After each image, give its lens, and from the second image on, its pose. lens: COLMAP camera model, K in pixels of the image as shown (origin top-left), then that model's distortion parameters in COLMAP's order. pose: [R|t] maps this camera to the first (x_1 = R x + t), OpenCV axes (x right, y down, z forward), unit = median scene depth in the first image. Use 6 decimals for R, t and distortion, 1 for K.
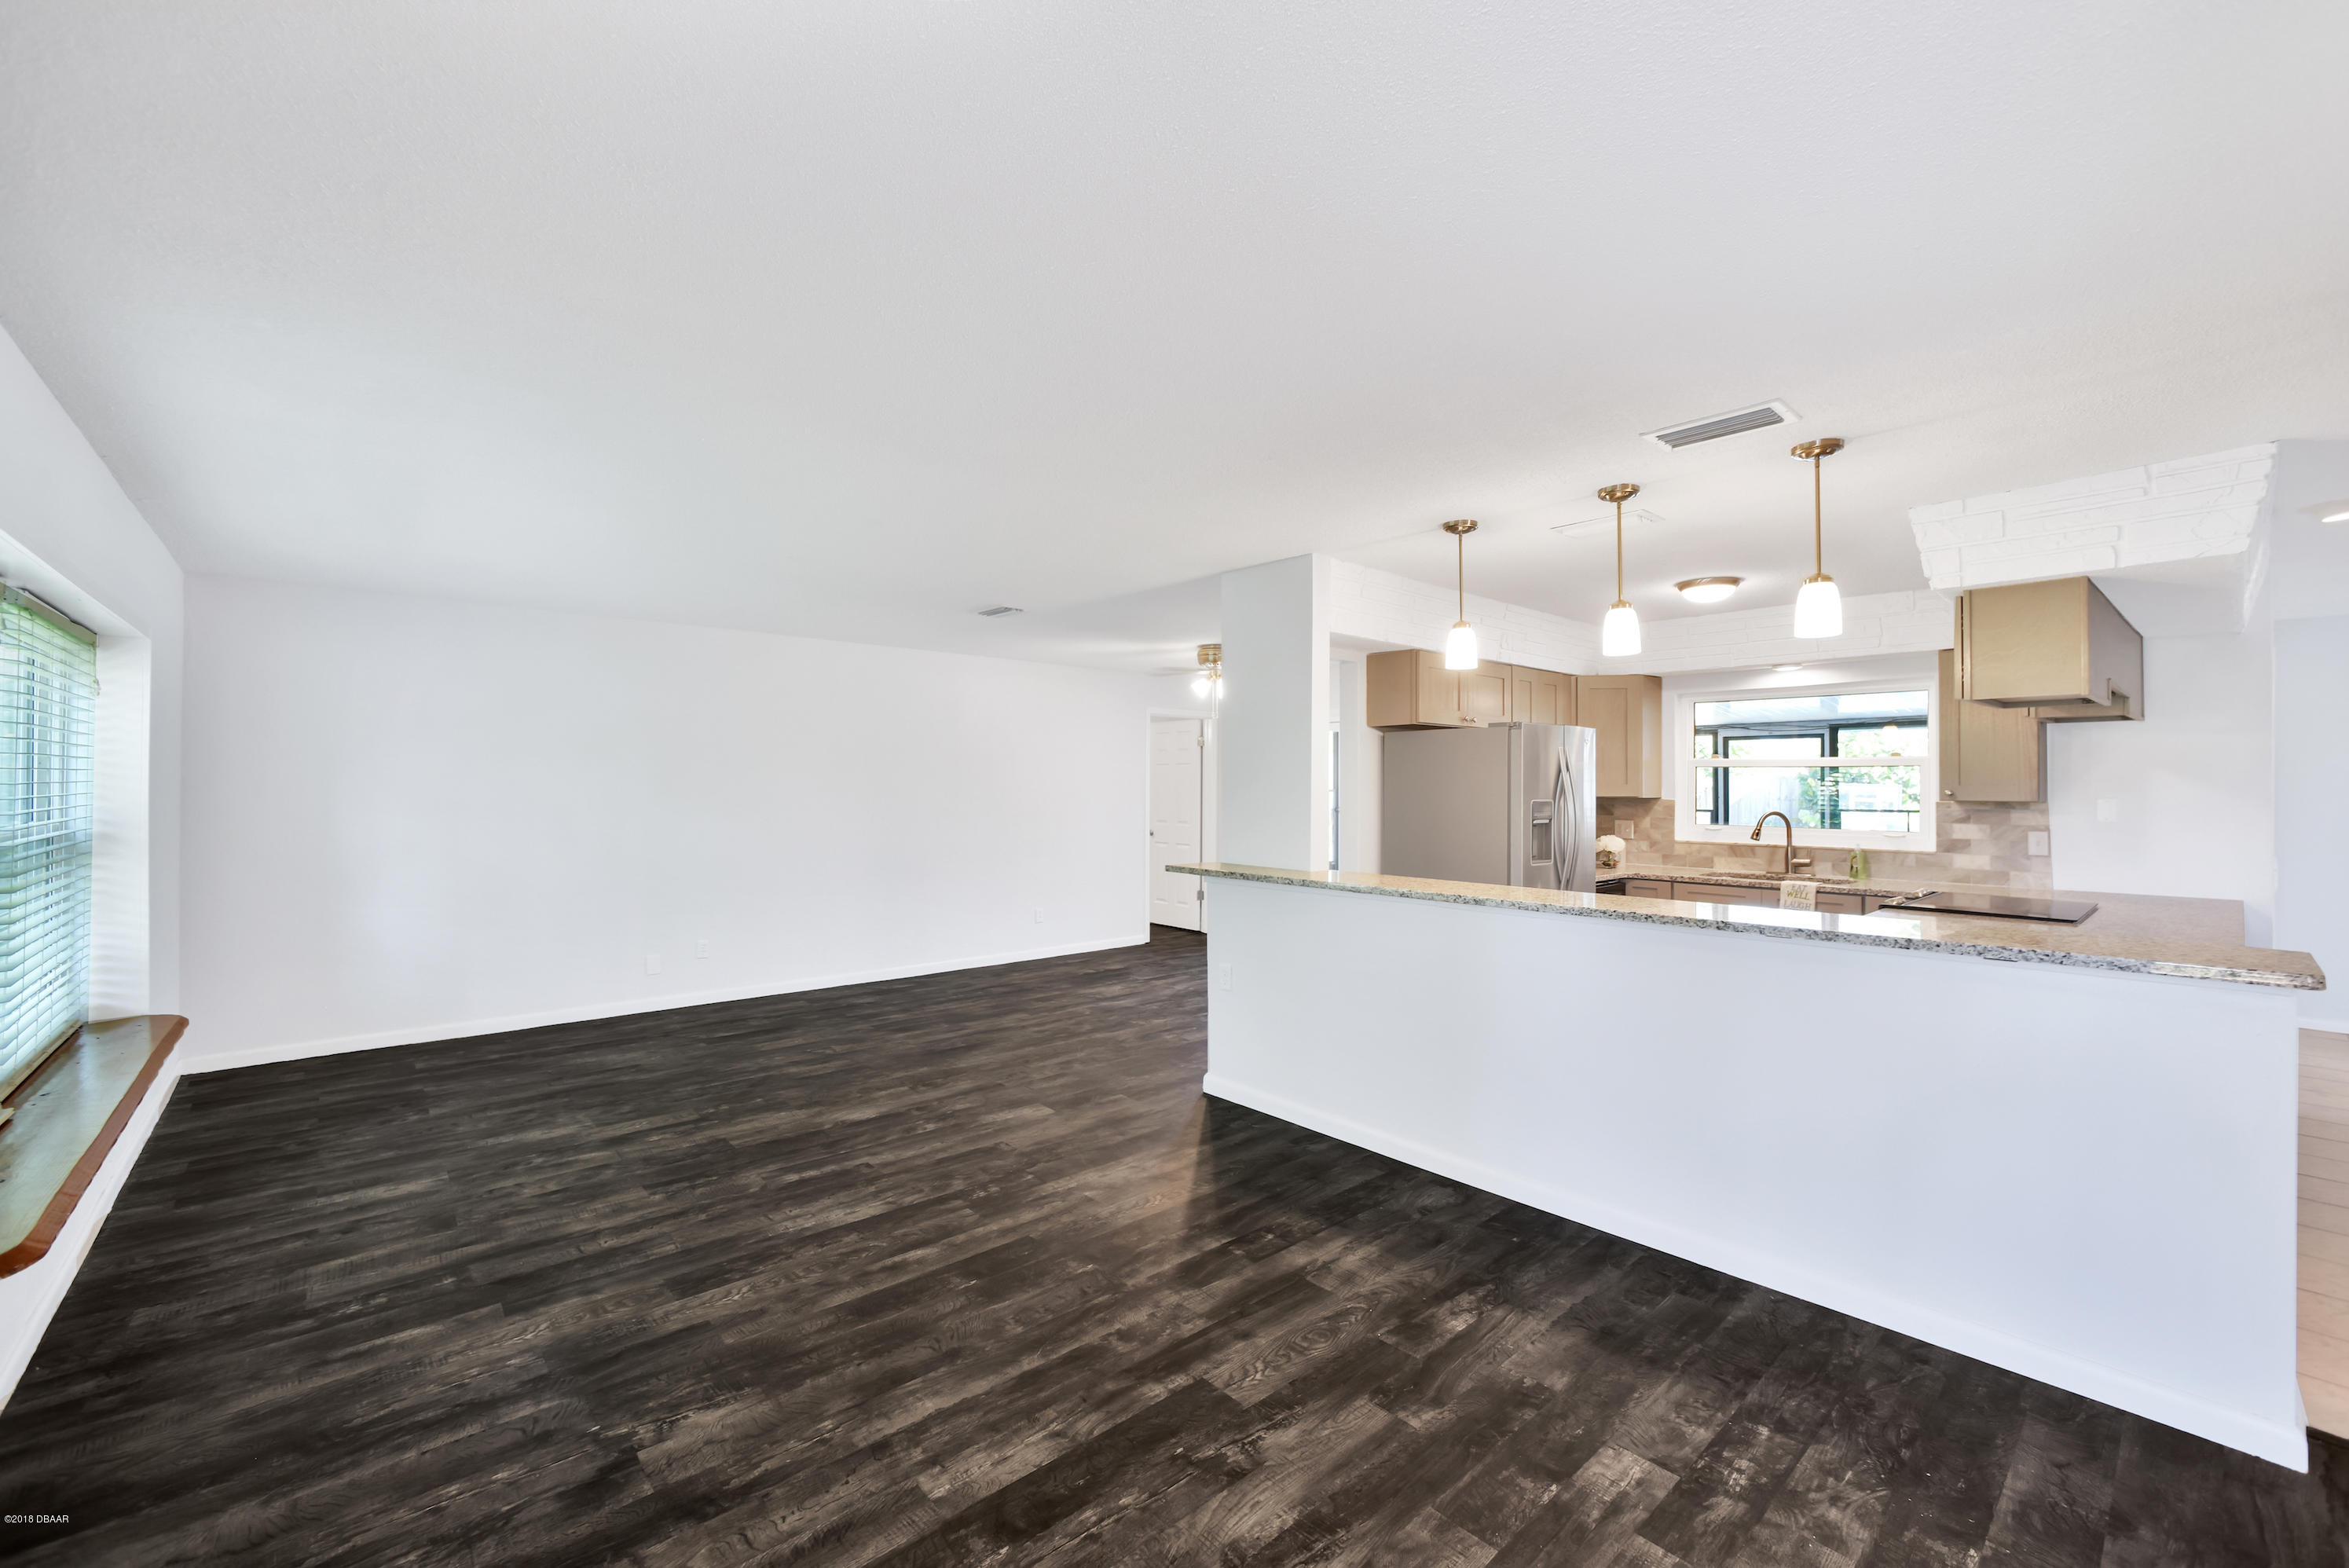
lens RADIAL K [[949.0, 0, 1169.7], [0, 949.0, 777.2], [0, 0, 1]] dist [-0.001371, -0.000052]
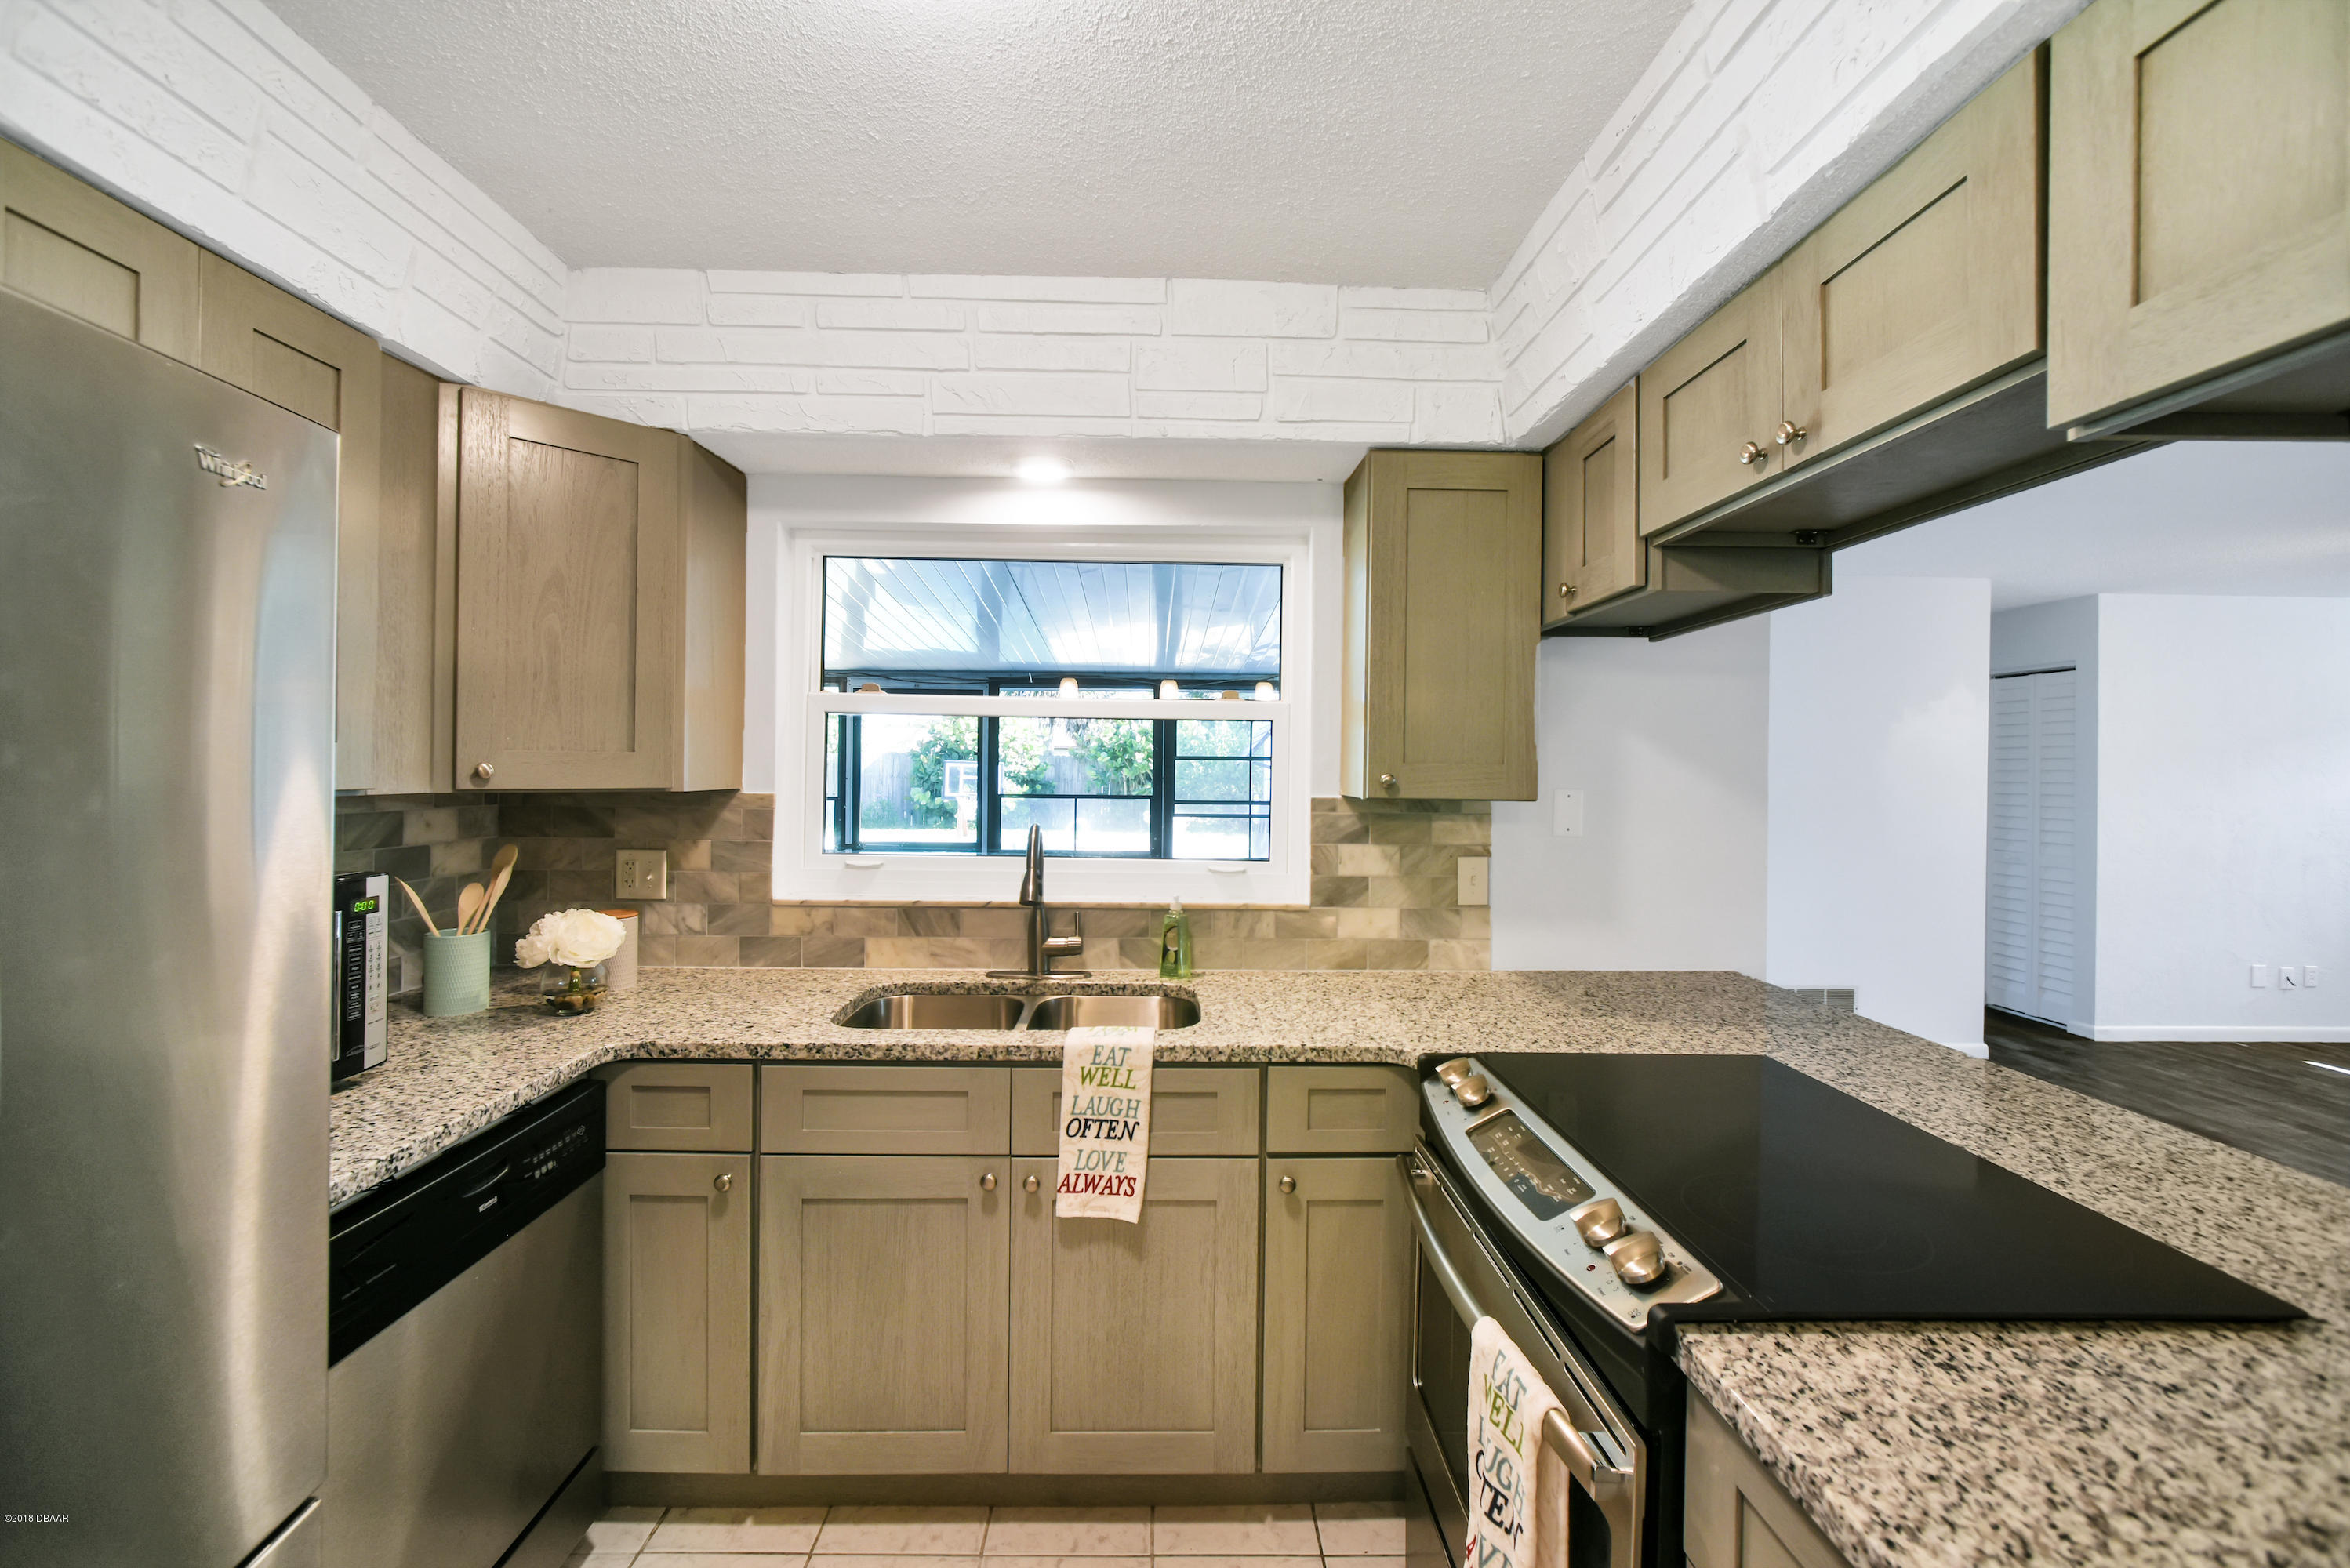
lens RADIAL K [[949.3, 0, 1175.1], [0, 949.3, 766.7], [0, 0, 1]] dist [-0.001371, -0.000052]
pose [[0.639693, 0.006392, 0.768604, 0.401696], [-0.017562, 0.999826, 0.006301, 0.008881], [-0.768430, -0.017529, 0.639694, 0.741949]]
